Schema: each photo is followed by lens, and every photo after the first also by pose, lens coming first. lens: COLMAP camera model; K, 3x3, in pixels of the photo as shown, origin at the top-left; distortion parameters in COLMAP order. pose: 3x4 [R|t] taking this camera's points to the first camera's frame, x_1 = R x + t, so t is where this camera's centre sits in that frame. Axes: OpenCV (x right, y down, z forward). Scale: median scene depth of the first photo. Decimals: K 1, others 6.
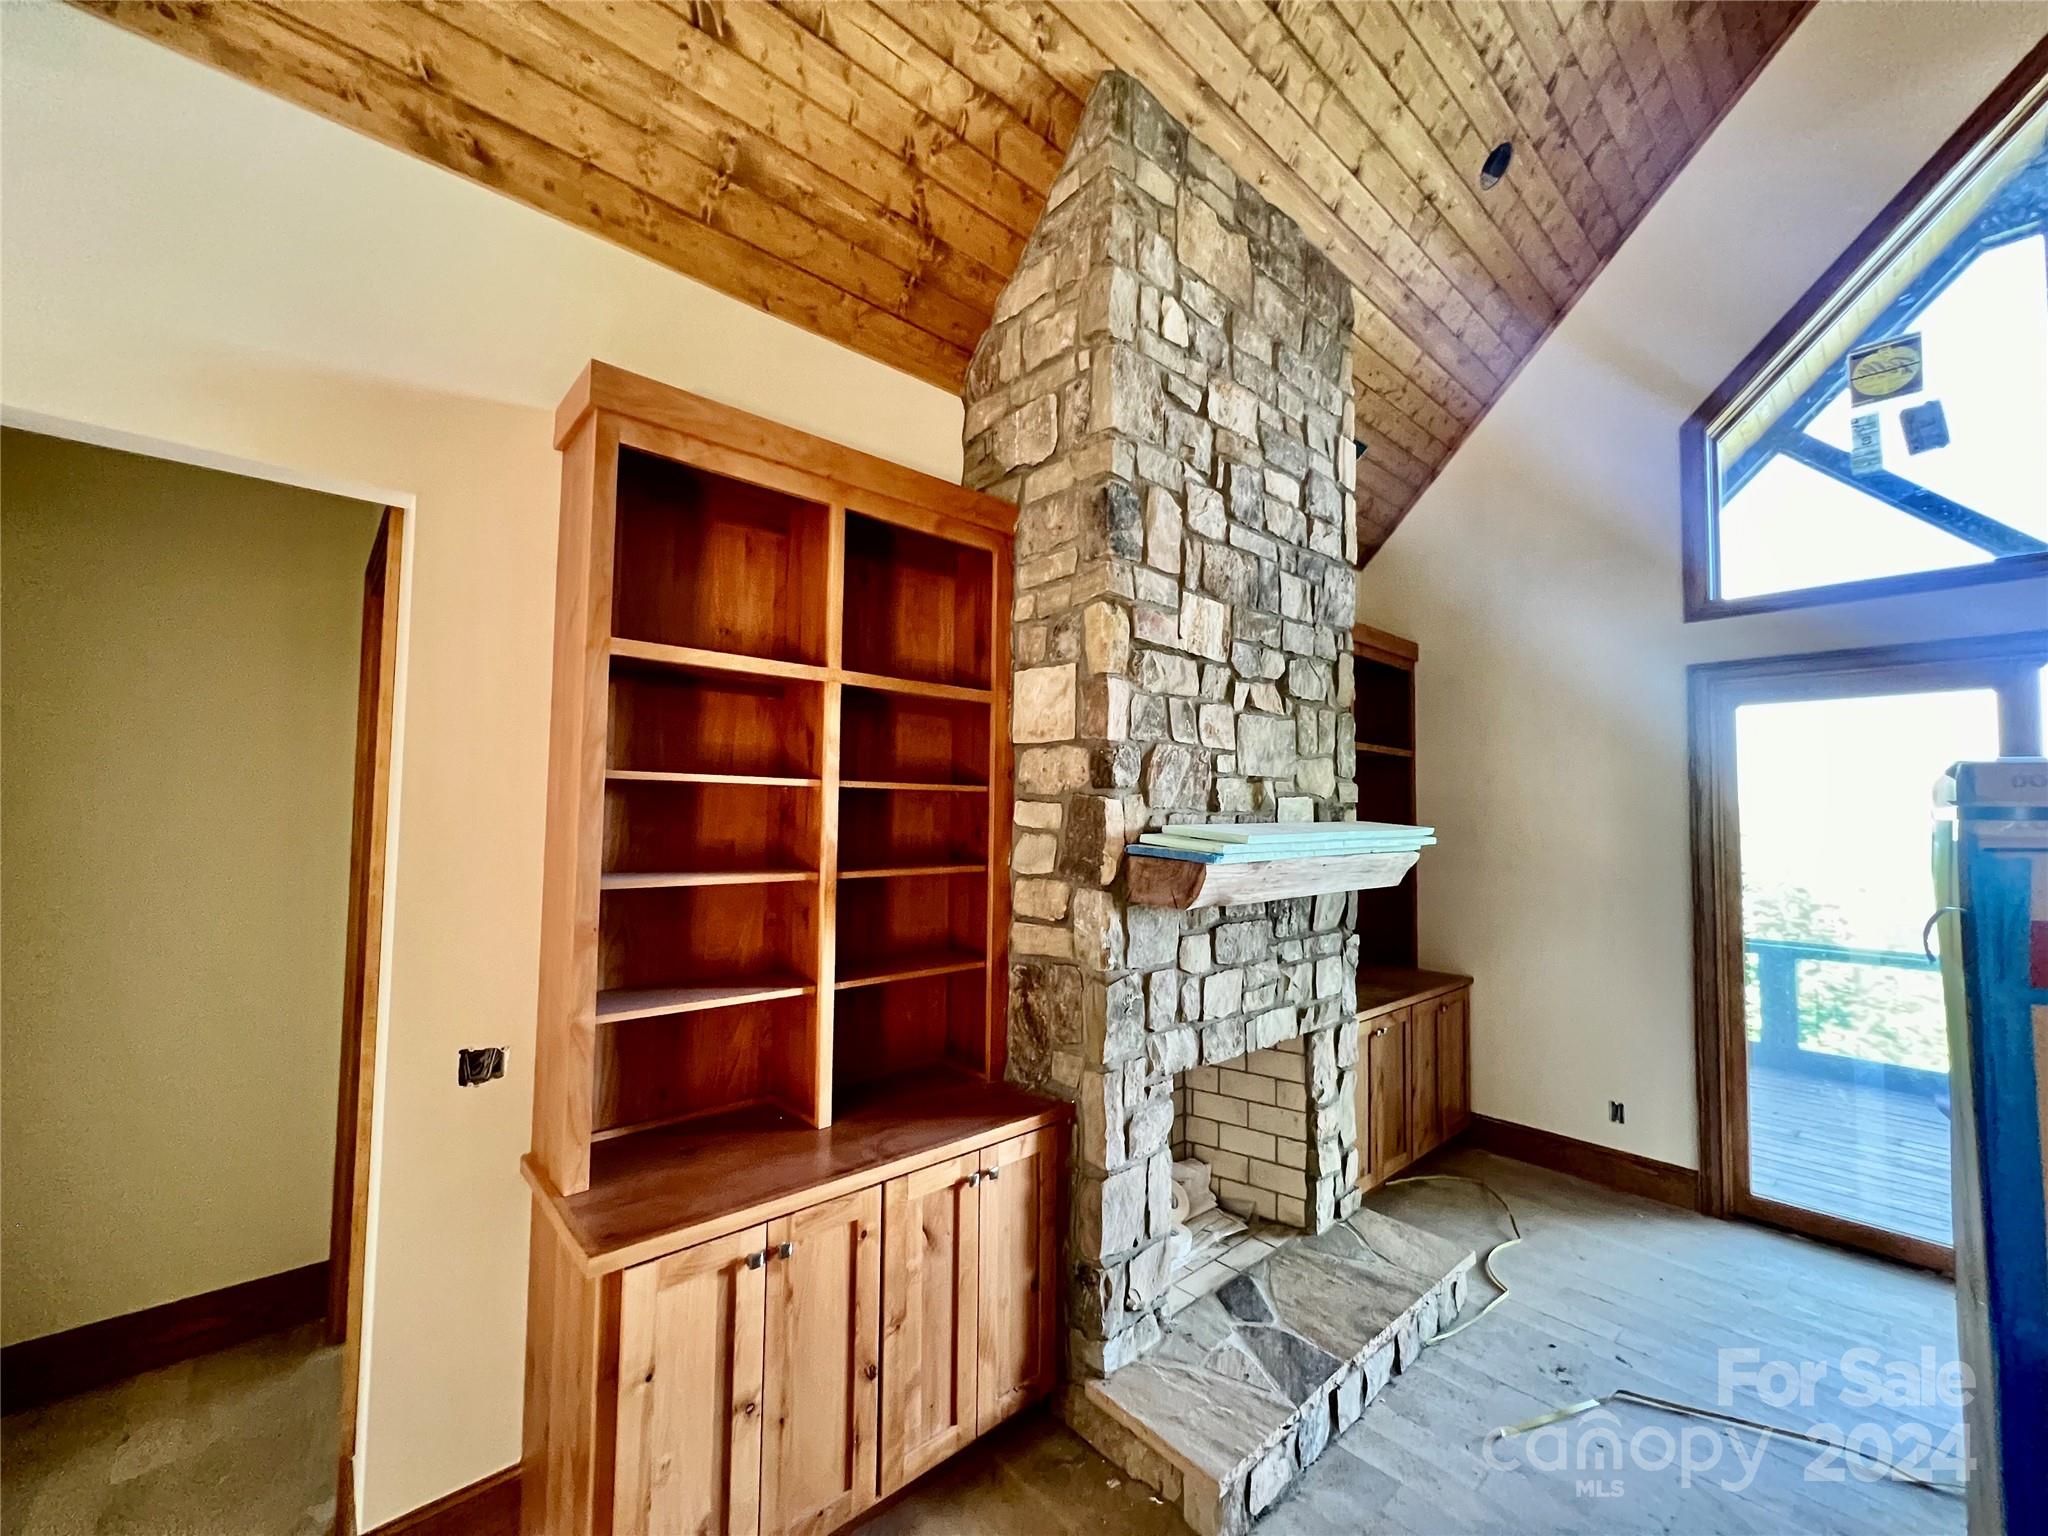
lens RADIAL K [[818.2, 0, 1022.3], [0, 818.2, 770.1], [0, 0, 1]] dist [-0.003313, -0.000078]
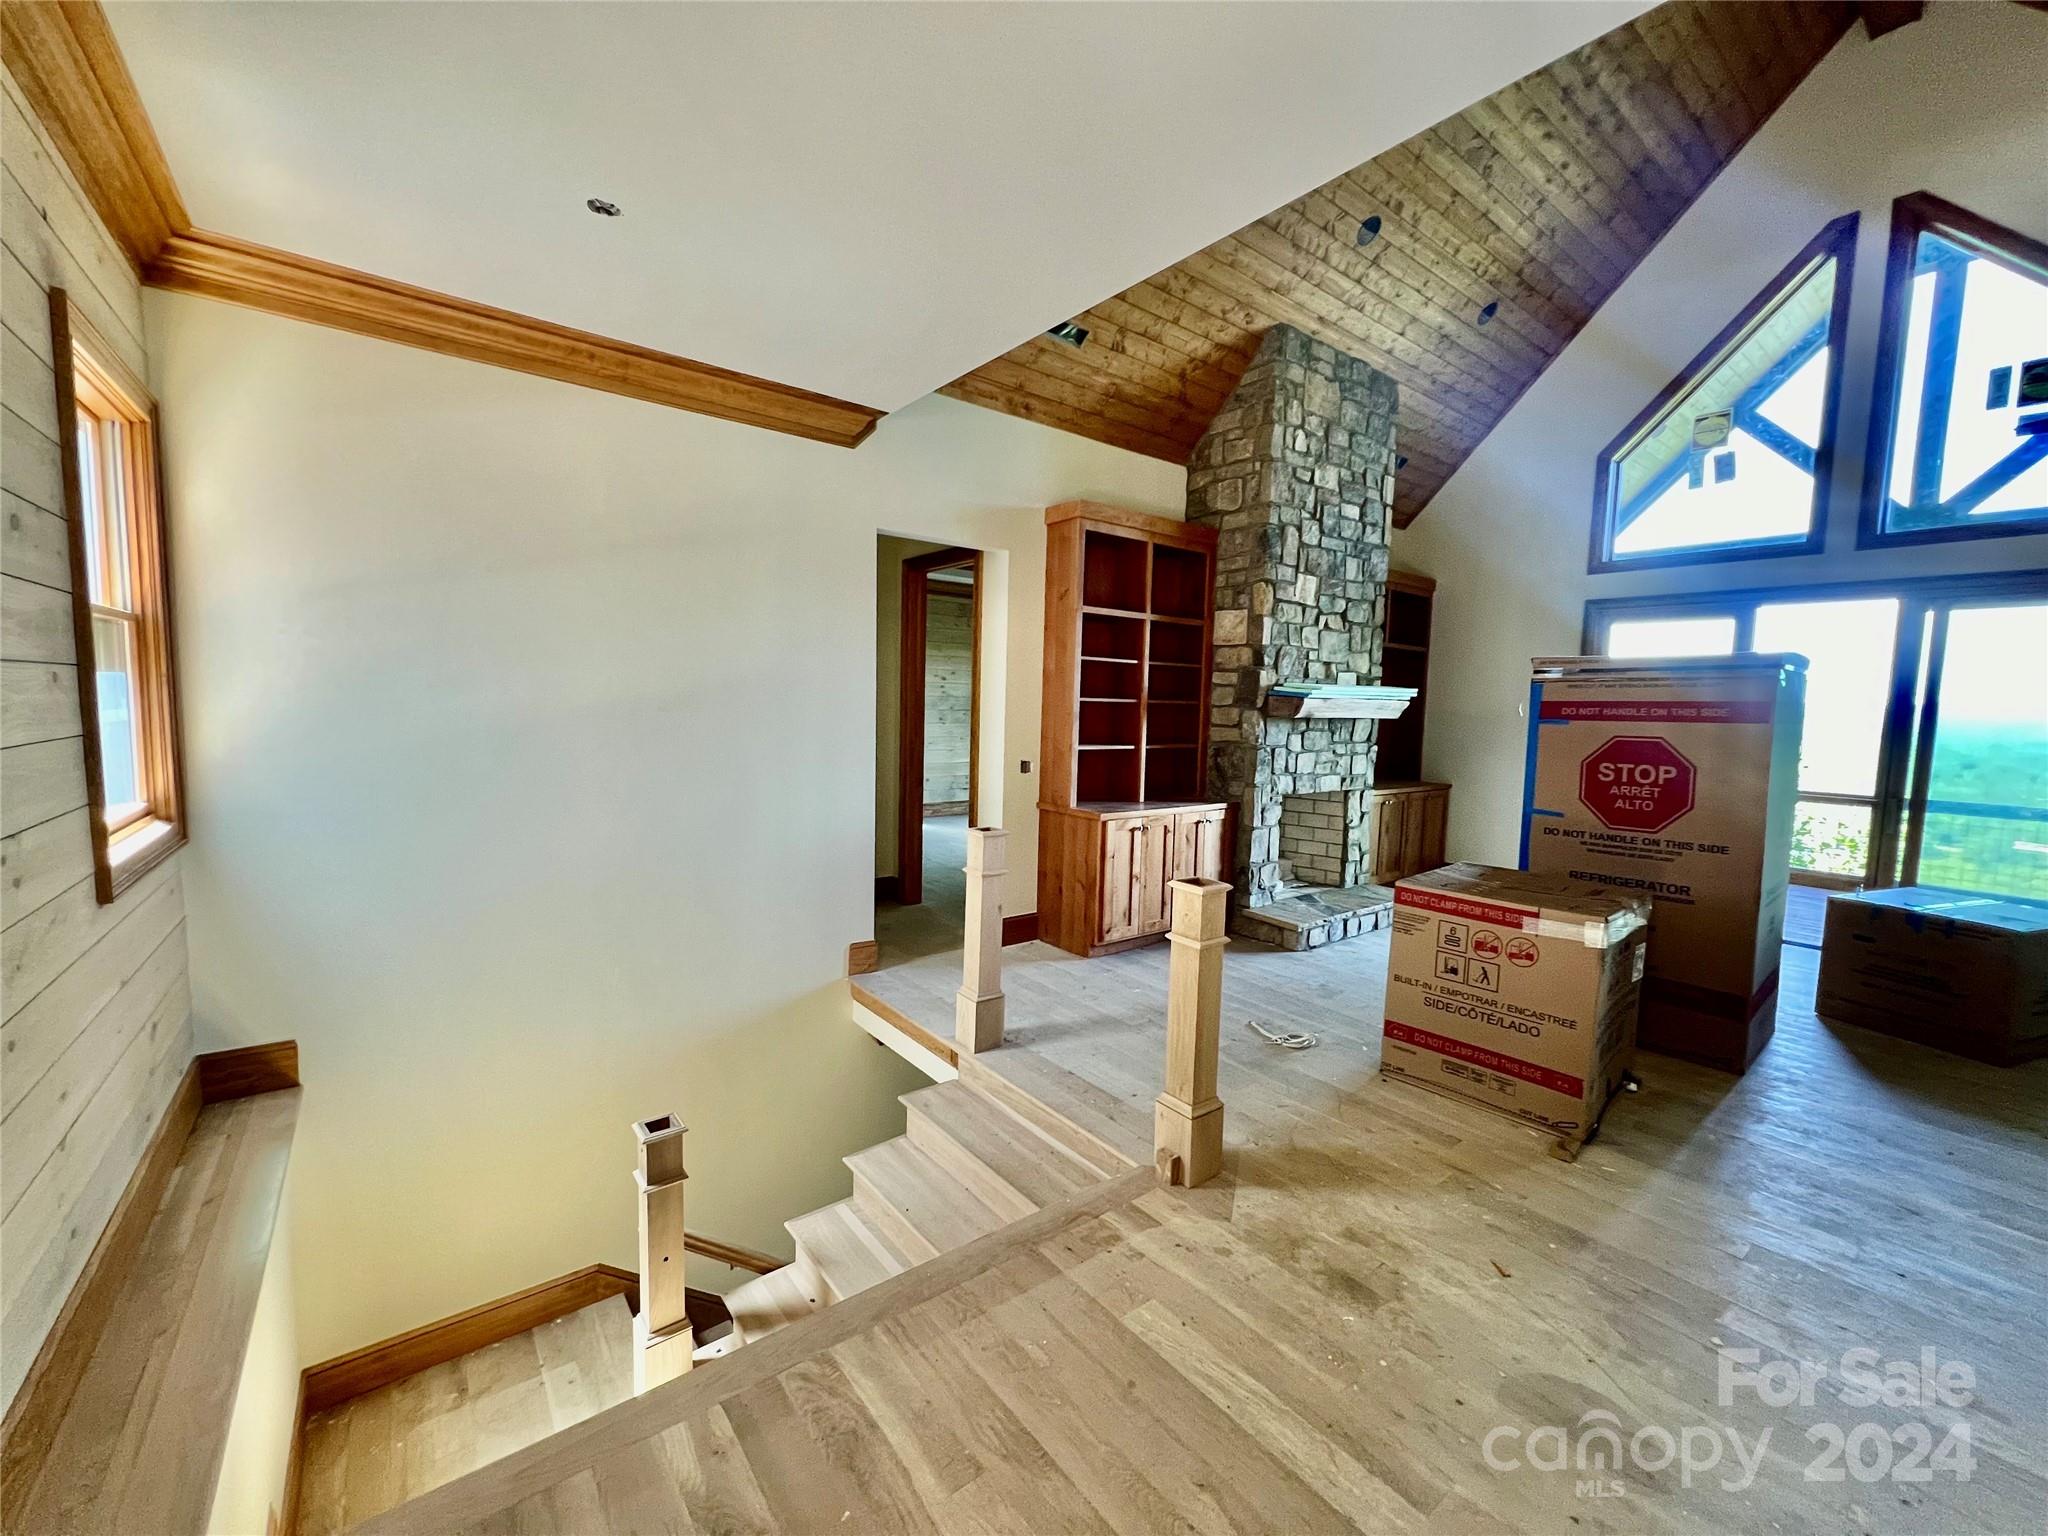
lens RADIAL K [[818.2, 0, 1024.9], [0, 818.2, 771.3], [0, 0, 1]] dist [-0.003313, -0.000078]
pose [[0.997412, 0.018239, -0.069539, -0.346565], [-0.008573, 0.990555, 0.136847, 0.006445], [0.071378, -0.135897, 0.988148, -1.197400]]
